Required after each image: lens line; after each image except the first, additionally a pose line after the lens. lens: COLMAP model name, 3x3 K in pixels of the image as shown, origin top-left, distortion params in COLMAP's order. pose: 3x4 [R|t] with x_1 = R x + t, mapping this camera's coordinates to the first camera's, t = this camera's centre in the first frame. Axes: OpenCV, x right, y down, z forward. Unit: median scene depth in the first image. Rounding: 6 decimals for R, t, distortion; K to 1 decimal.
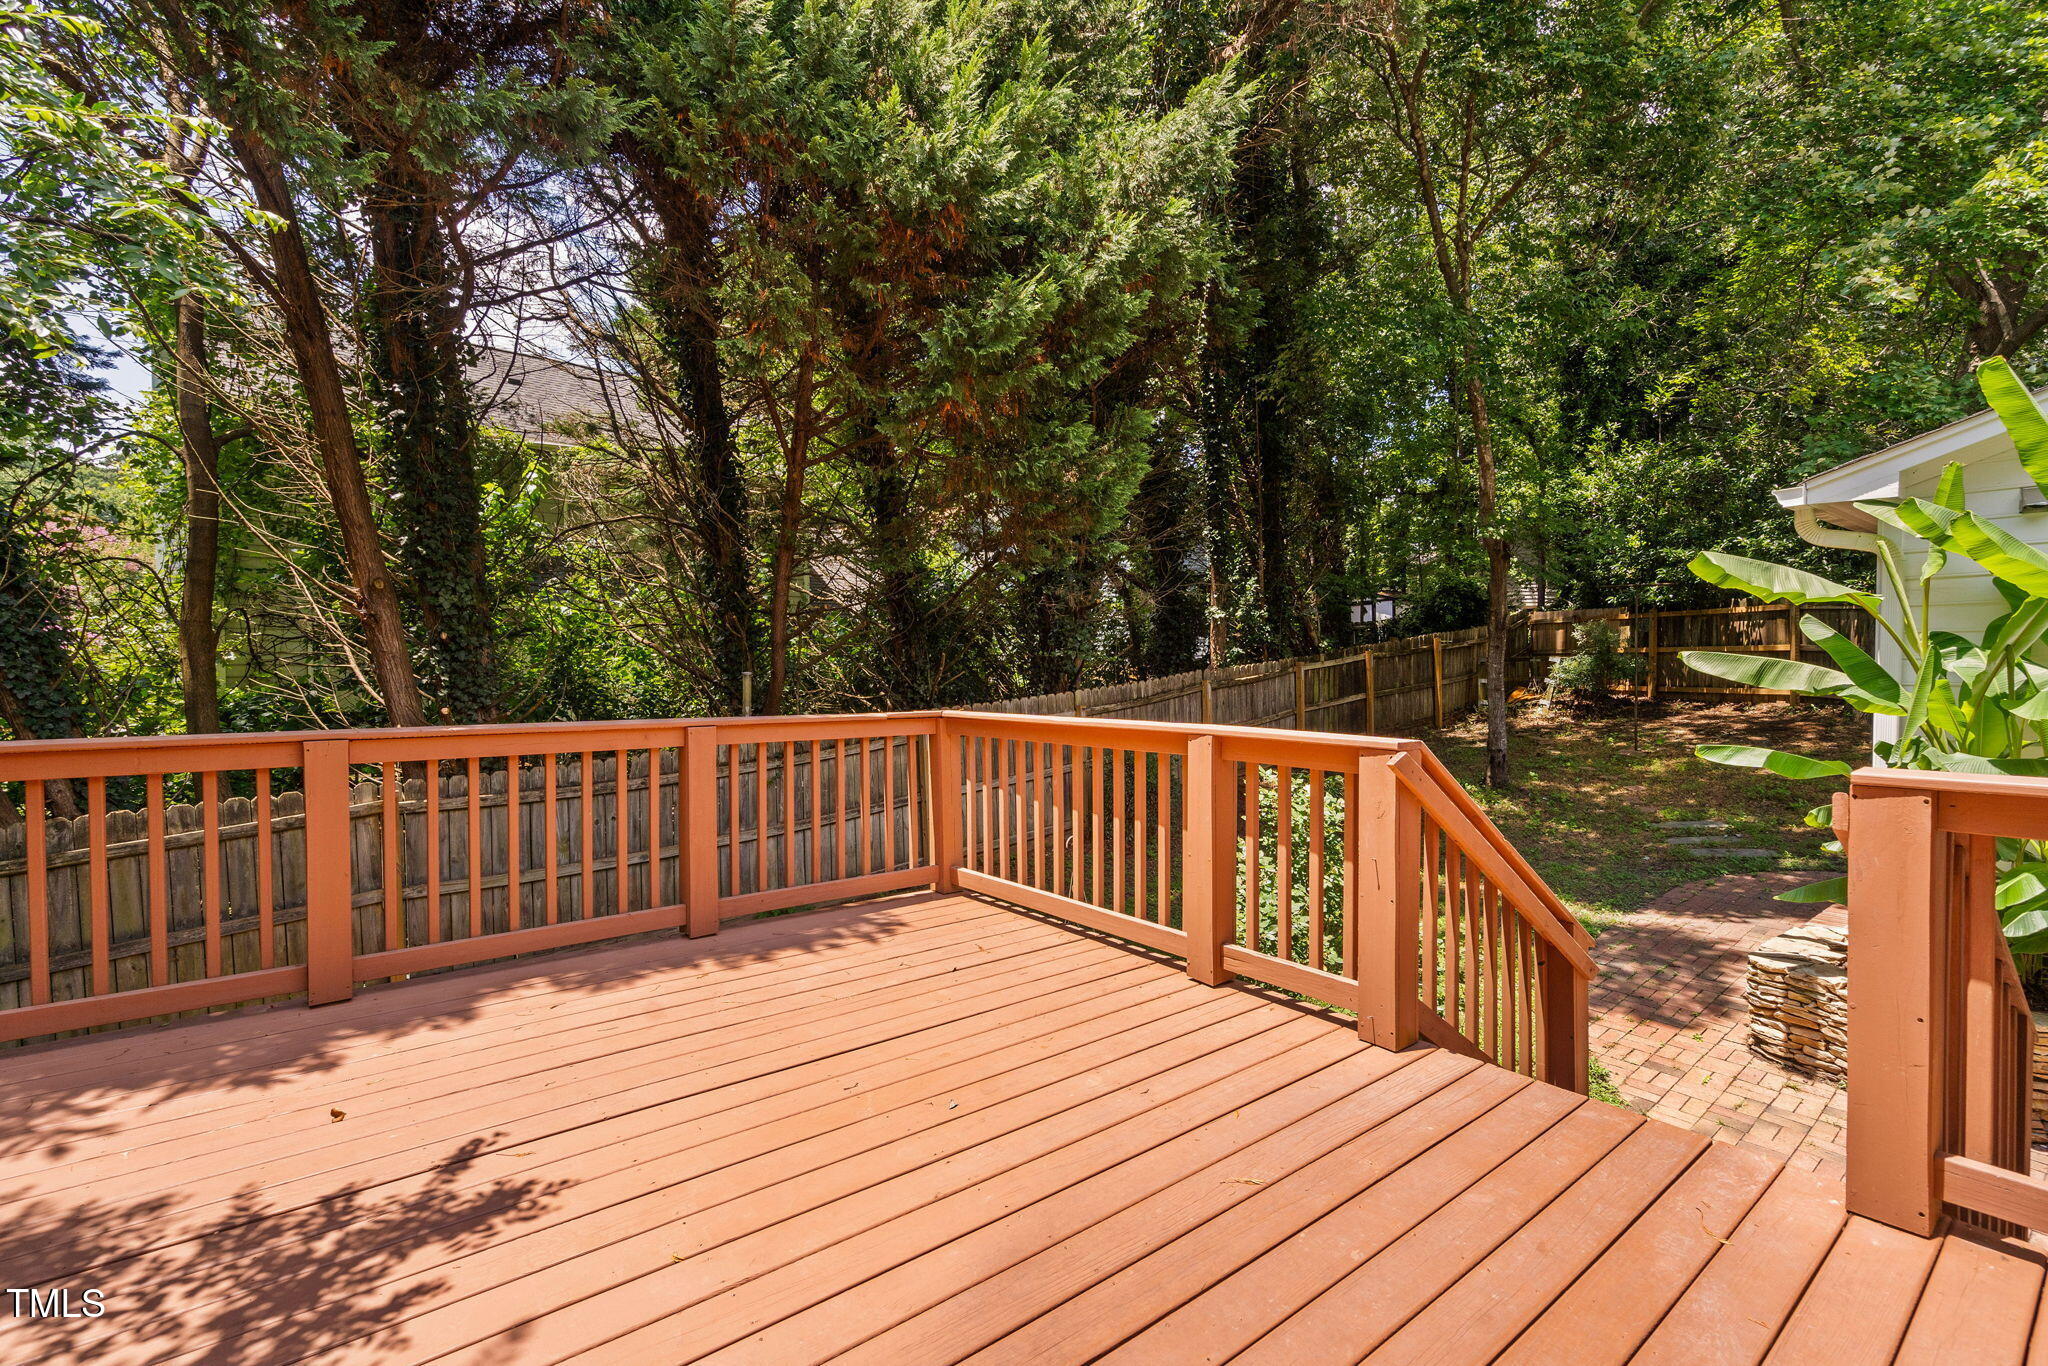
lens RADIAL K [[925.7, 0, 1016.6], [0, 925.7, 686.5], [0, 0, 1]] dist [-0.001454, 0.000576]
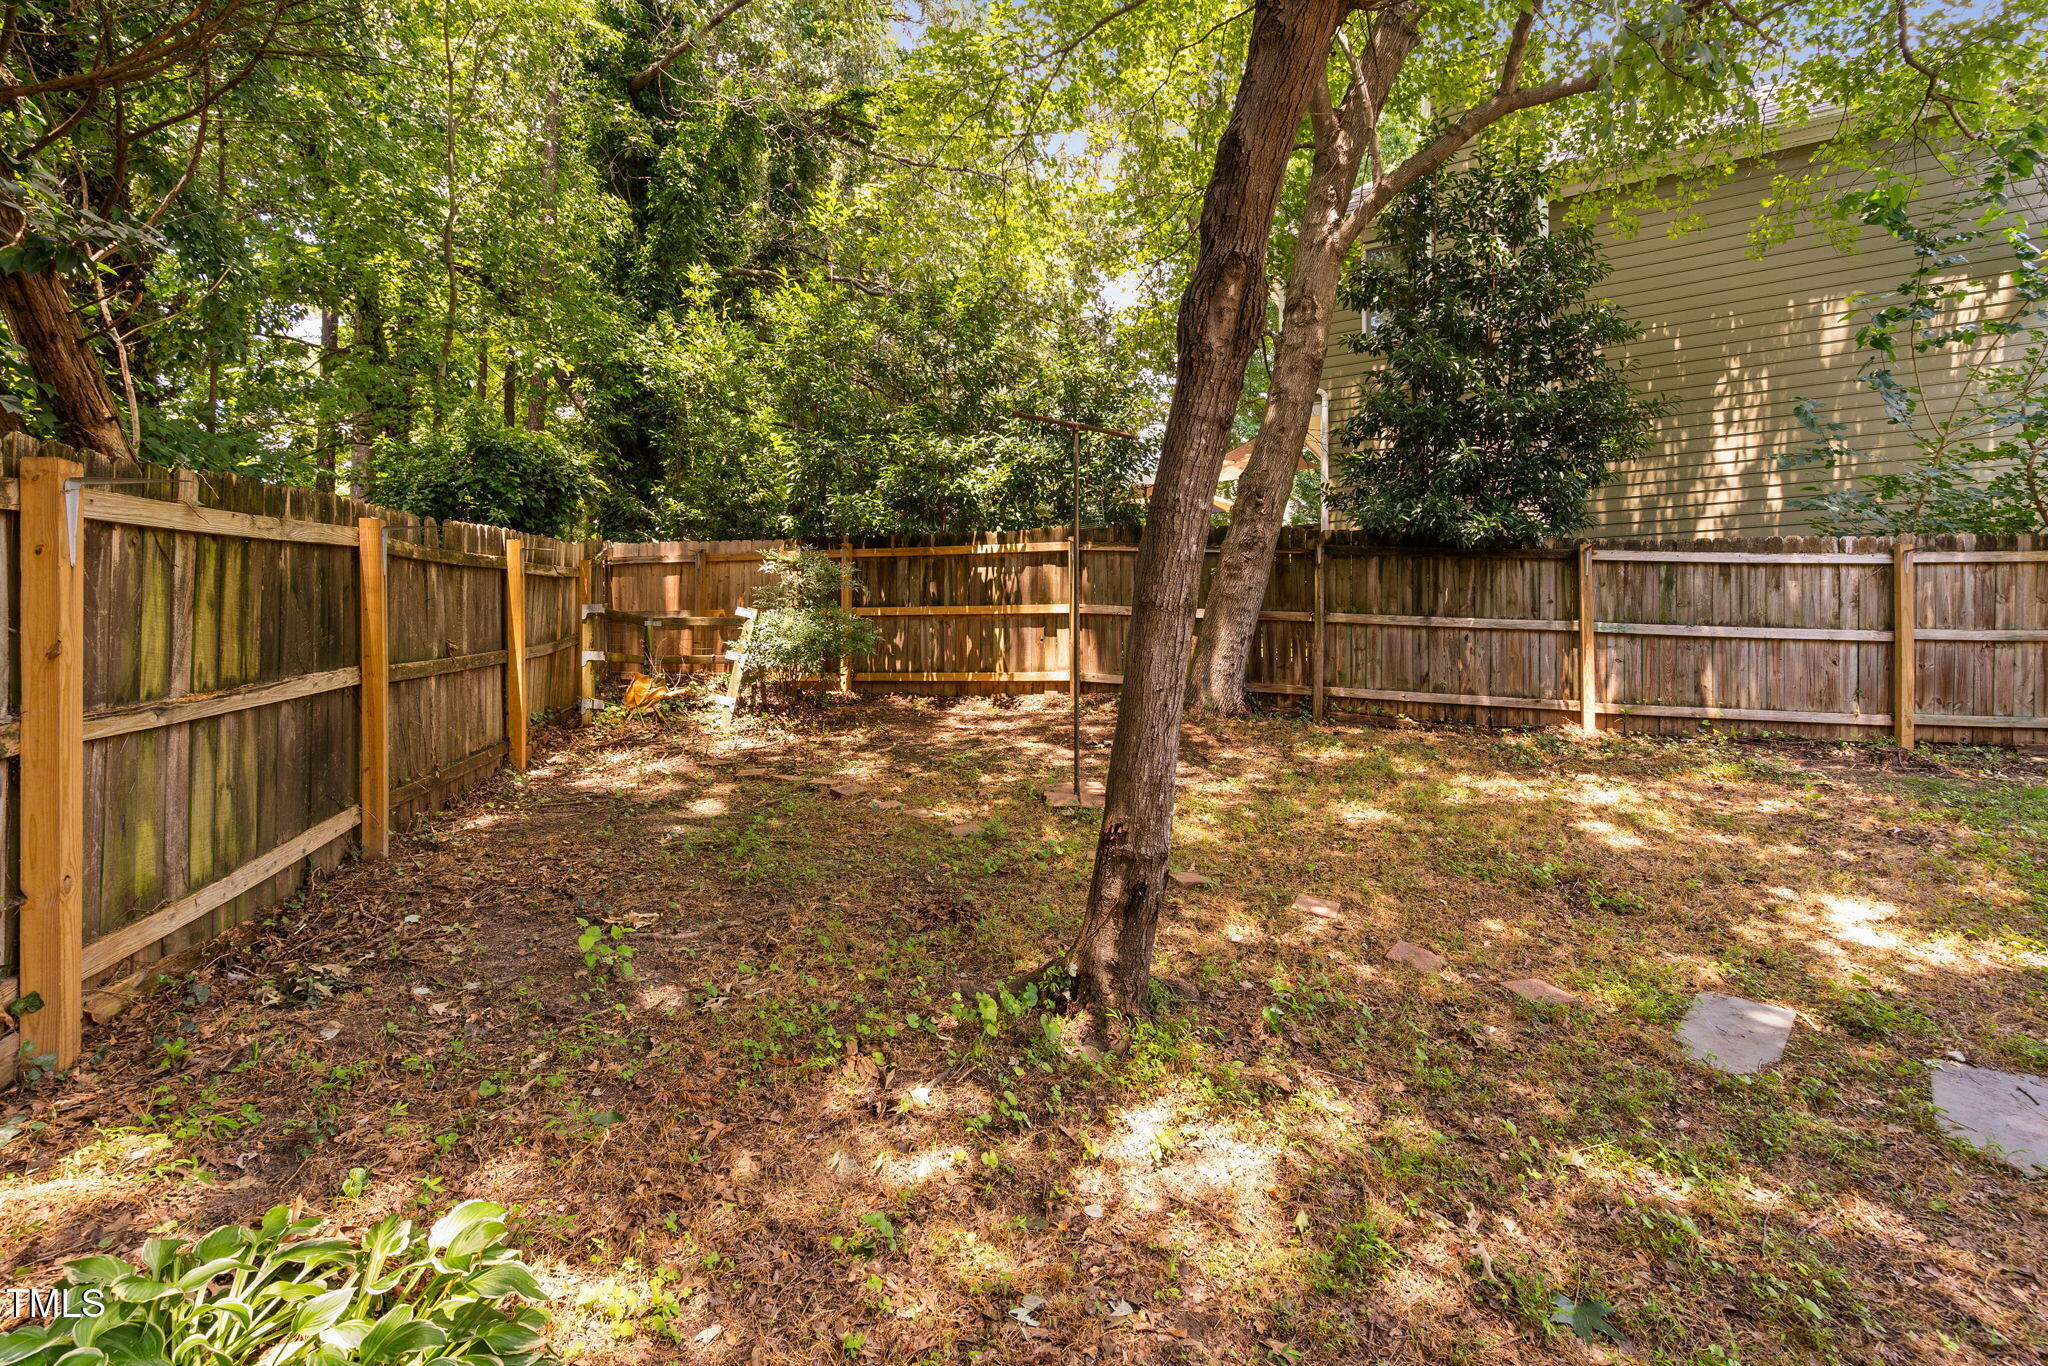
lens RADIAL K [[943.1, 0, 1014.3], [0, 943.1, 662.3], [0, 0, 1]] dist [-0.002609, 0.001257]
pose [[0.433050, 0.027218, 0.900959, 0.218092], [0.017112, 0.999116, -0.038408, 0.020932], [-0.901207, 0.032050, 0.432202, 0.739481]]
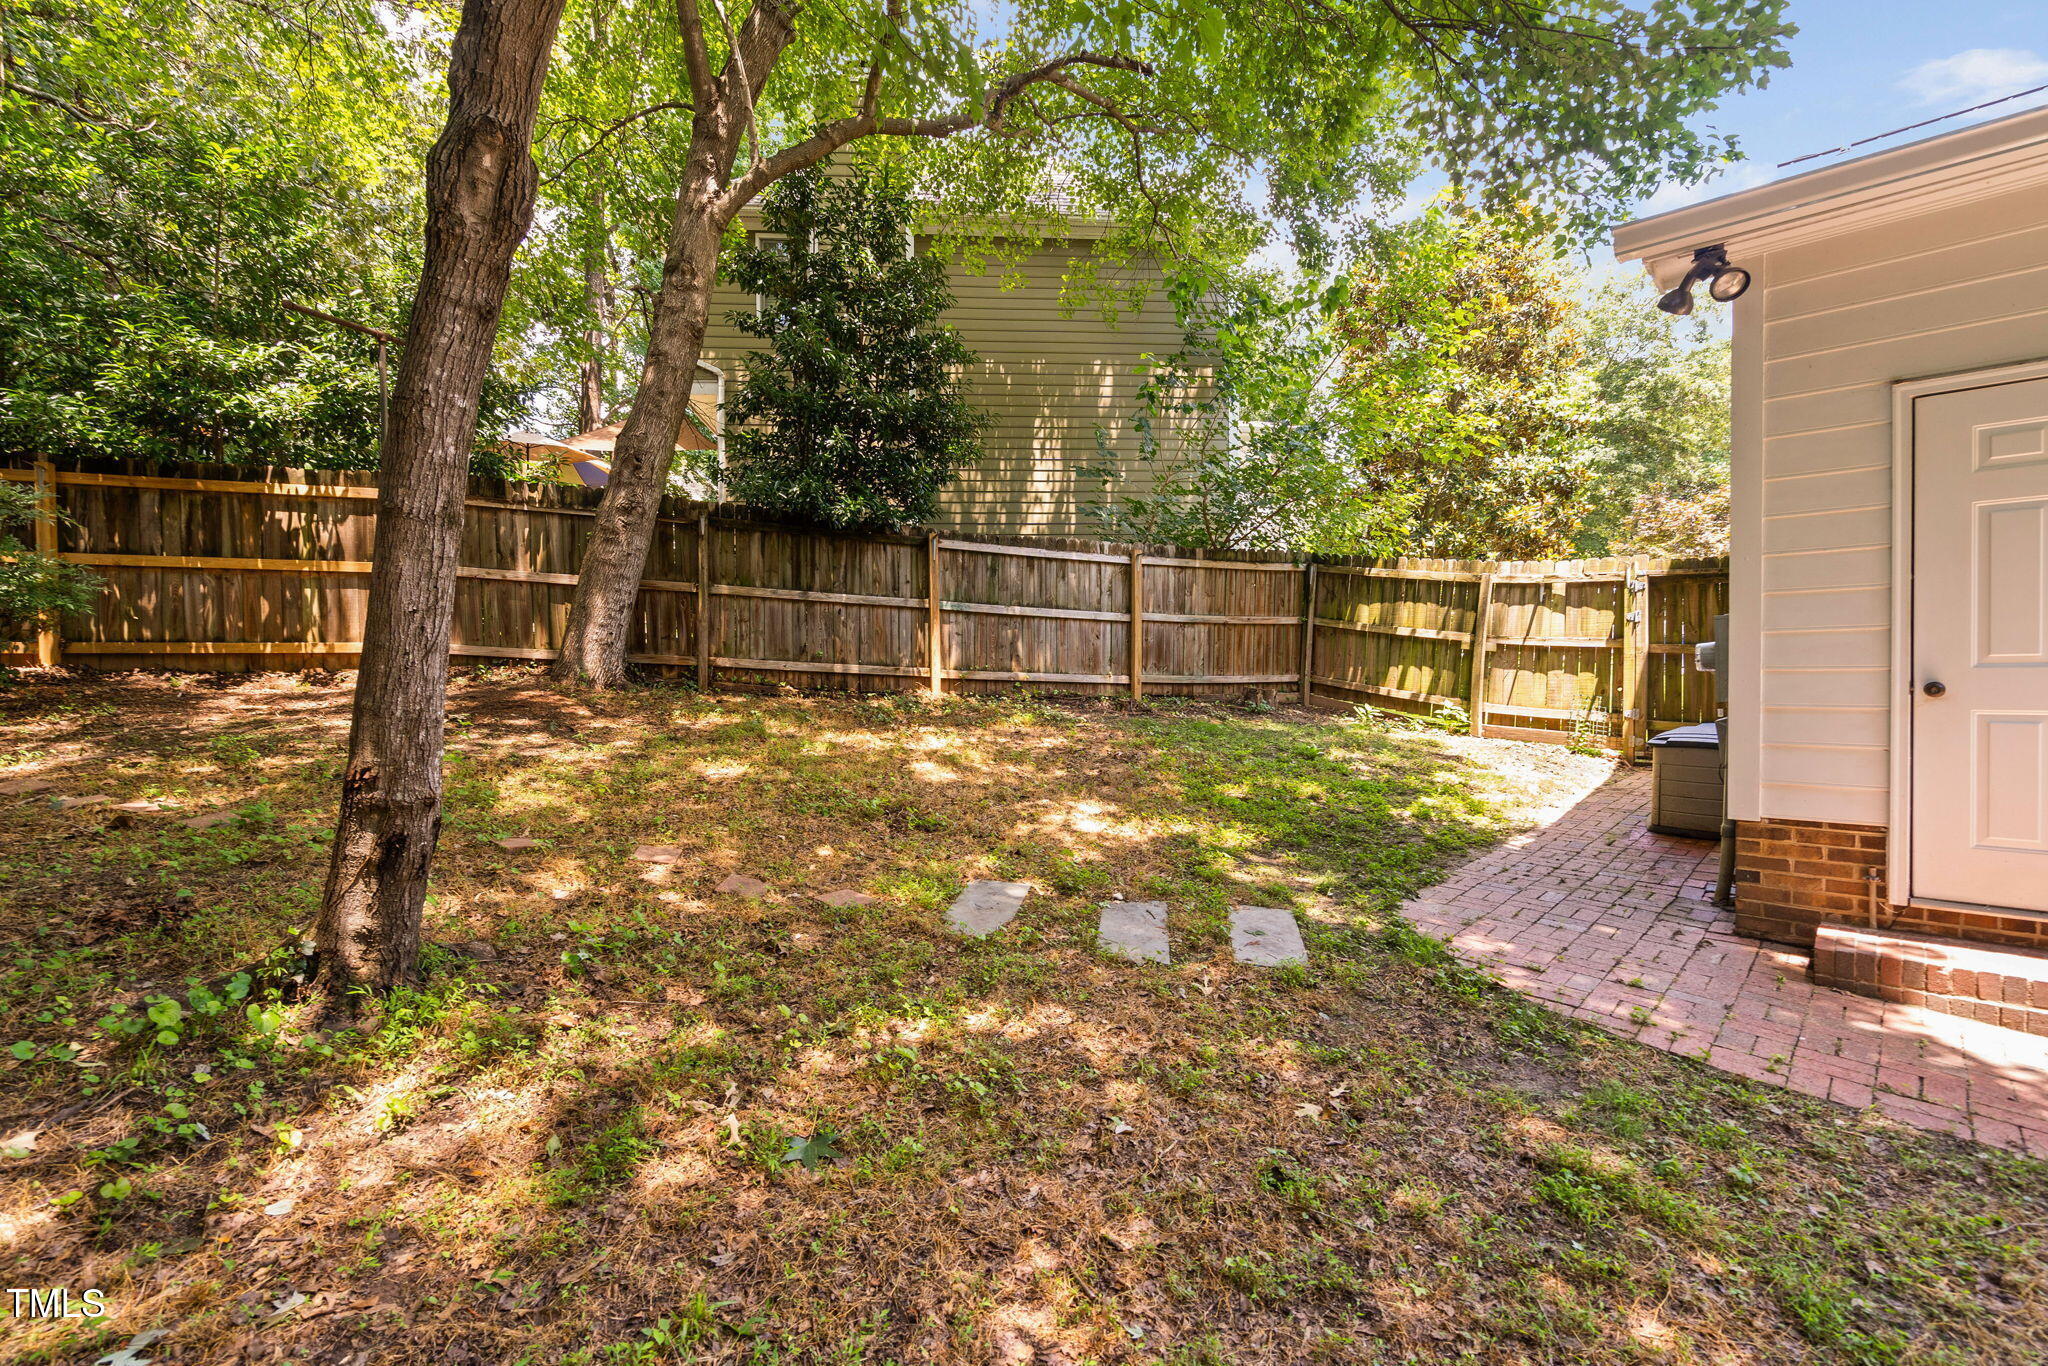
lens RADIAL K [[925.7, 0, 1016.6], [0, 925.7, 686.5], [0, 0, 1]] dist [-0.001454, 0.000576]
pose [[-0.151061, -0.009223, 0.988481, 0.224617], [0.034015, 0.999316, 0.014523, 0.033979], [-0.987939, 0.035817, -0.150644, 0.716038]]
